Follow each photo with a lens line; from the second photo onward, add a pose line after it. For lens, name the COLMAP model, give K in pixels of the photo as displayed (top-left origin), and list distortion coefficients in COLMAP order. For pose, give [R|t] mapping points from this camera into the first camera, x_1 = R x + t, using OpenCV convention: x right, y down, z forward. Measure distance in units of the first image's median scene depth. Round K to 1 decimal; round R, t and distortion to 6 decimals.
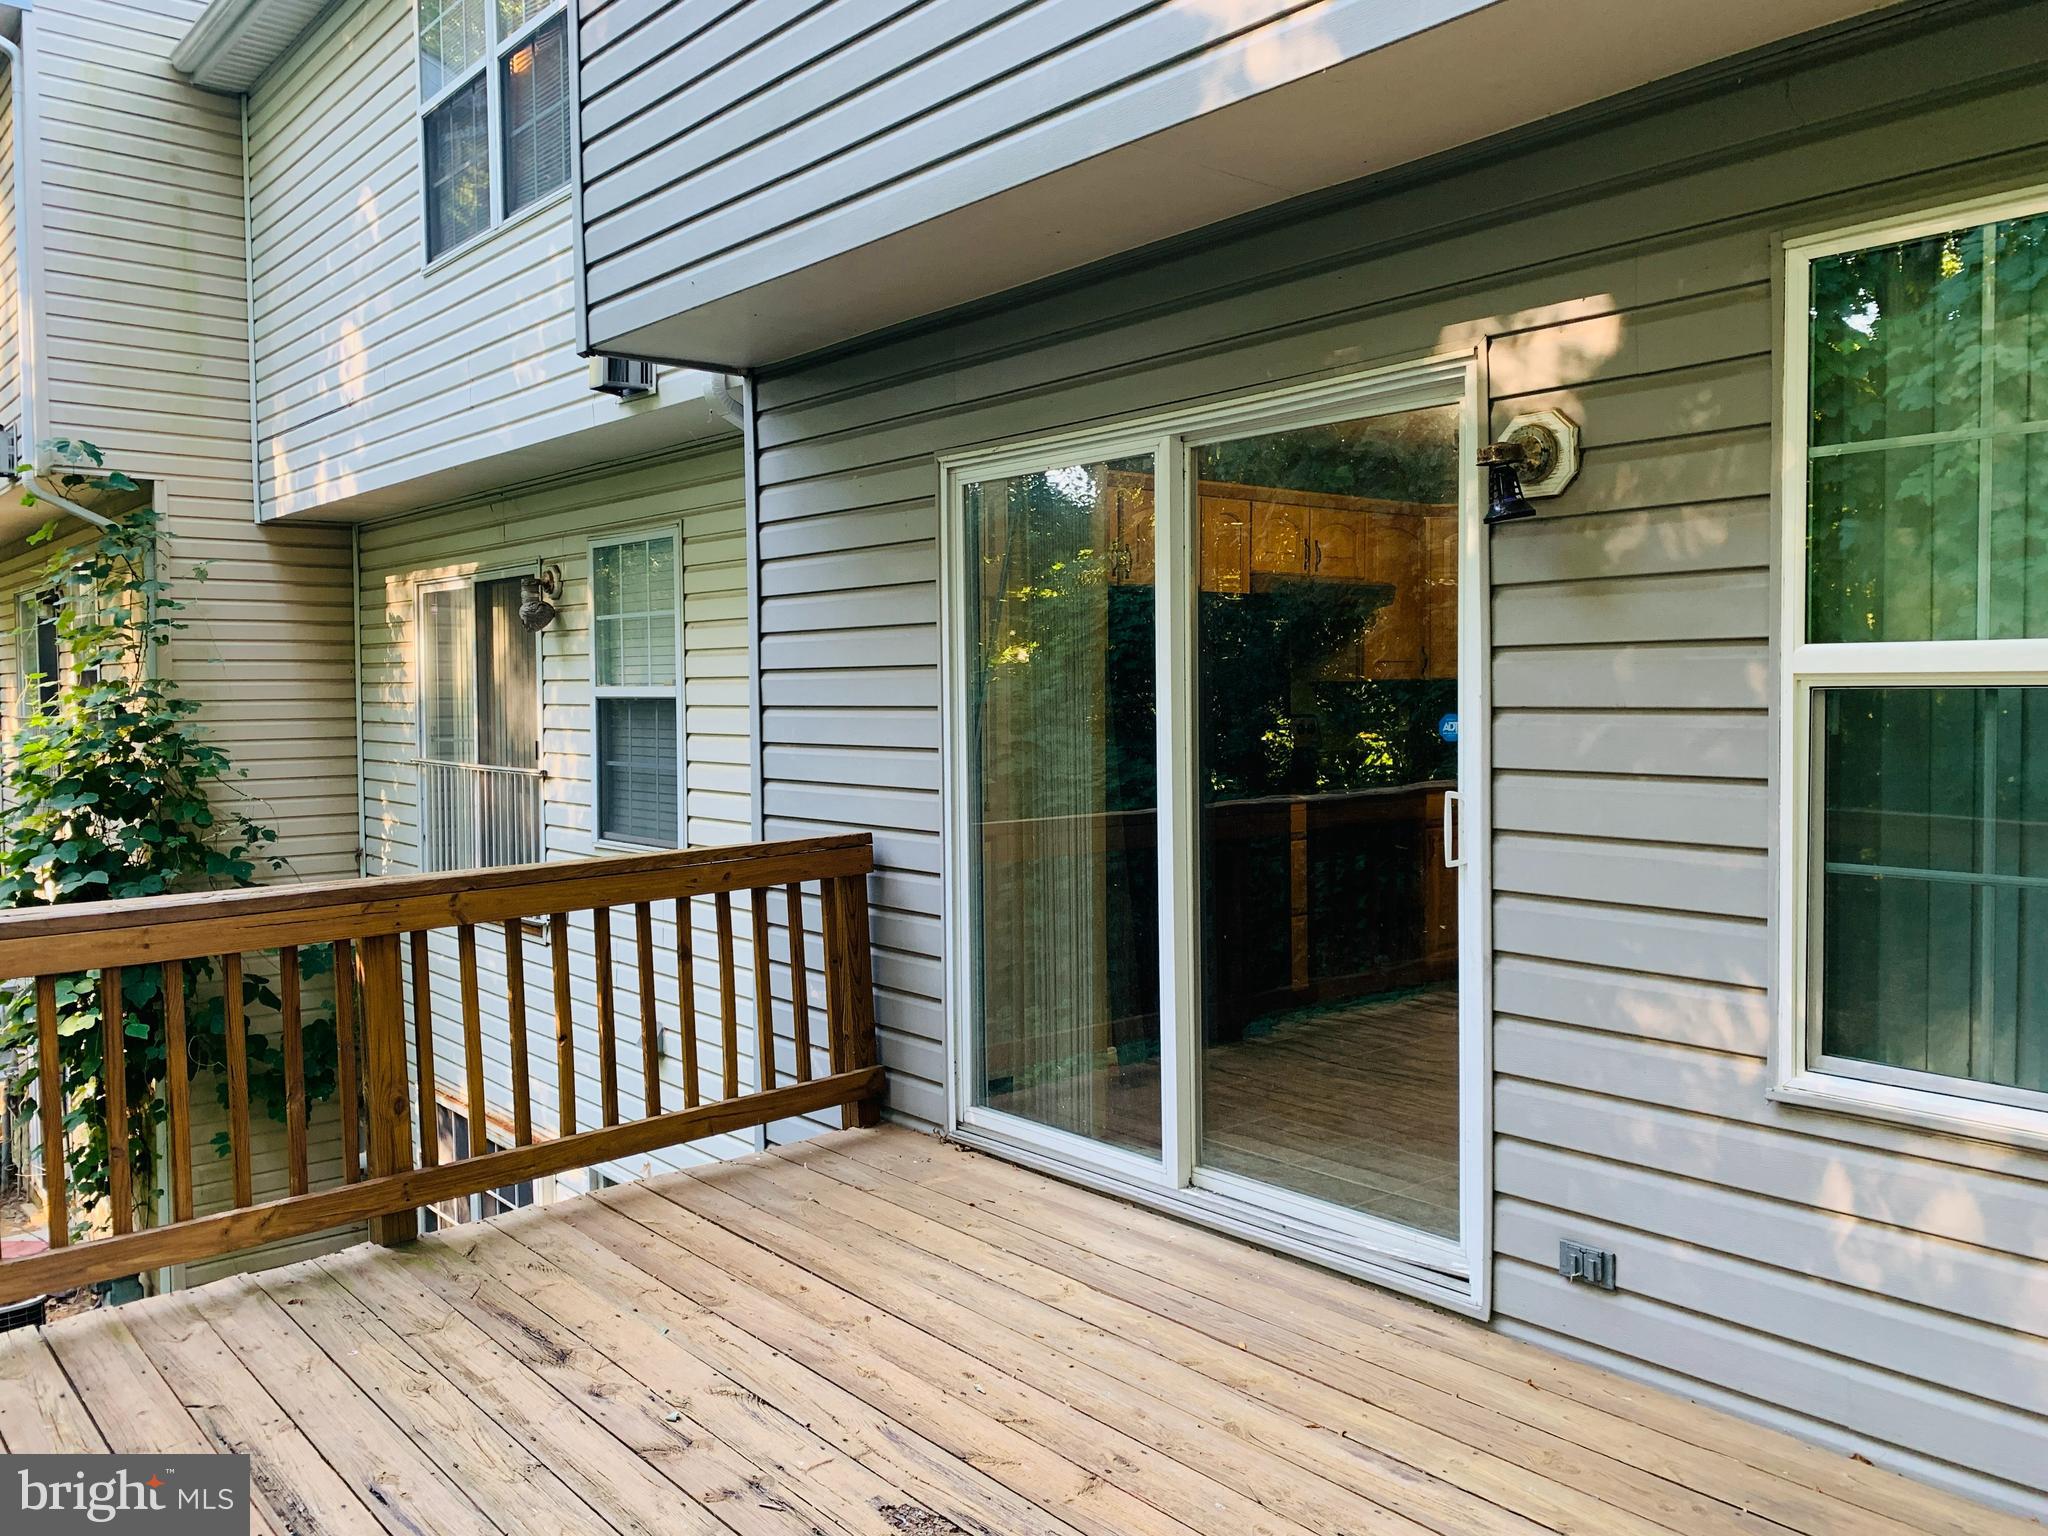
lens RADIAL K [[1568.5, 0, 1016.4], [0, 1568.5, 769.4], [0, 0, 1]] dist [0.066958, -0.080840]
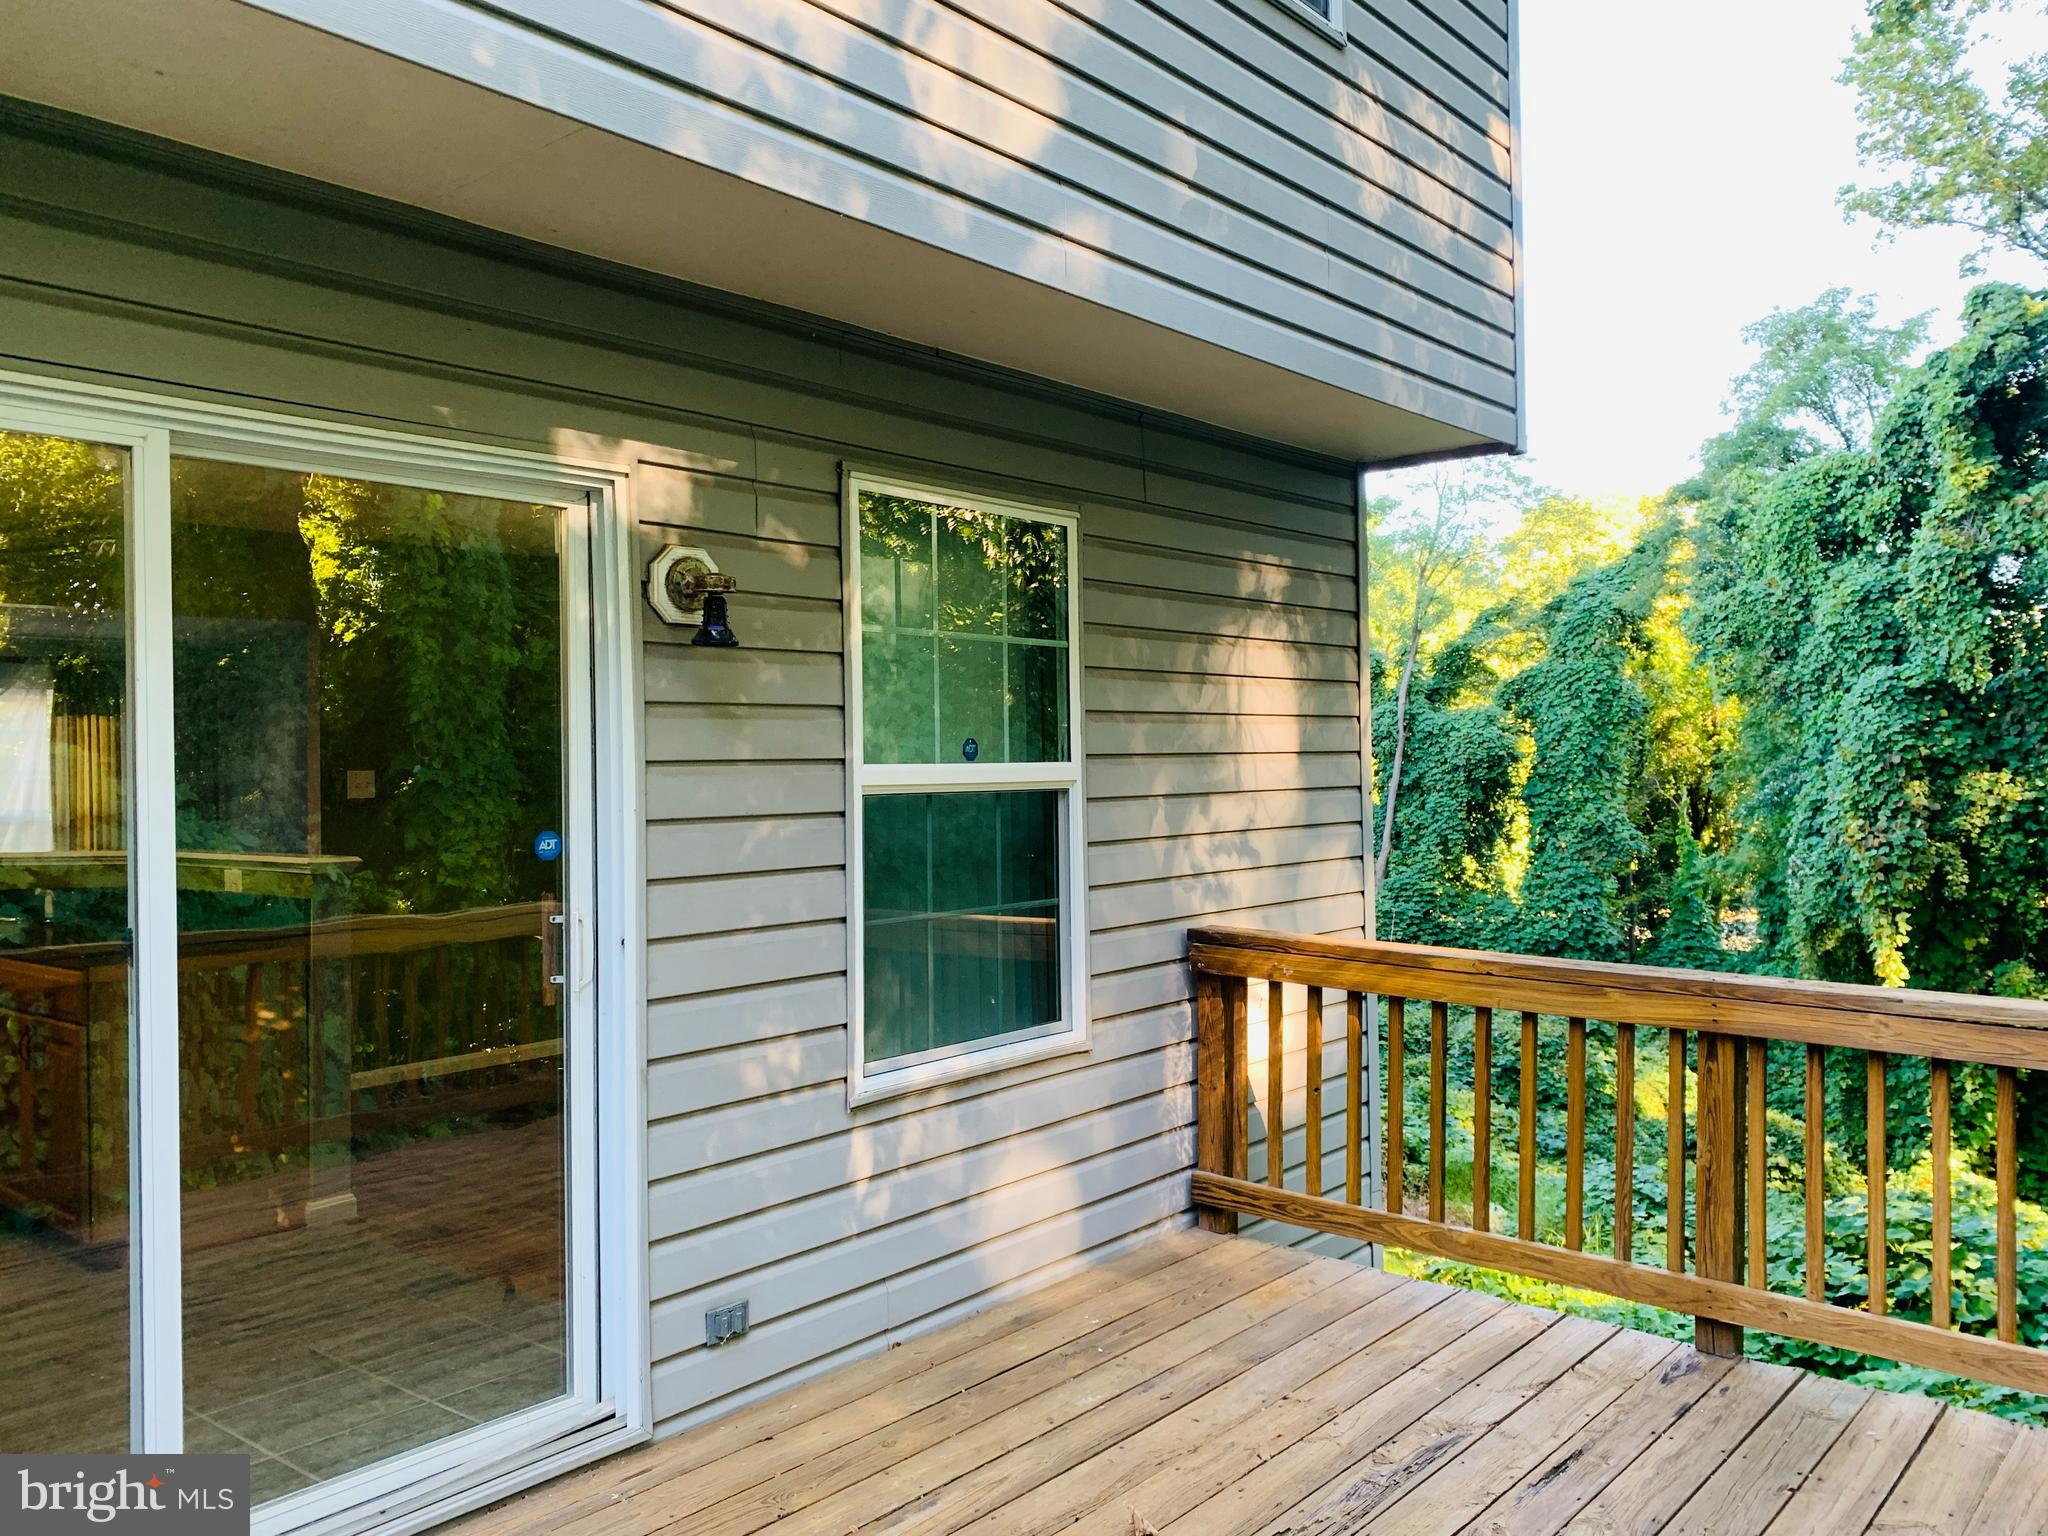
lens RADIAL K [[1568.5, 0, 1014.2], [0, 1568.5, 768.6], [0, 0, 1]] dist [0.066958, -0.080840]
pose [[-0.143819, 0.011420, 0.989538, -0.842203], [0.069249, 0.997598, -0.001448, -0.062166], [-0.987178, 0.068316, -0.144264, 1.032263]]
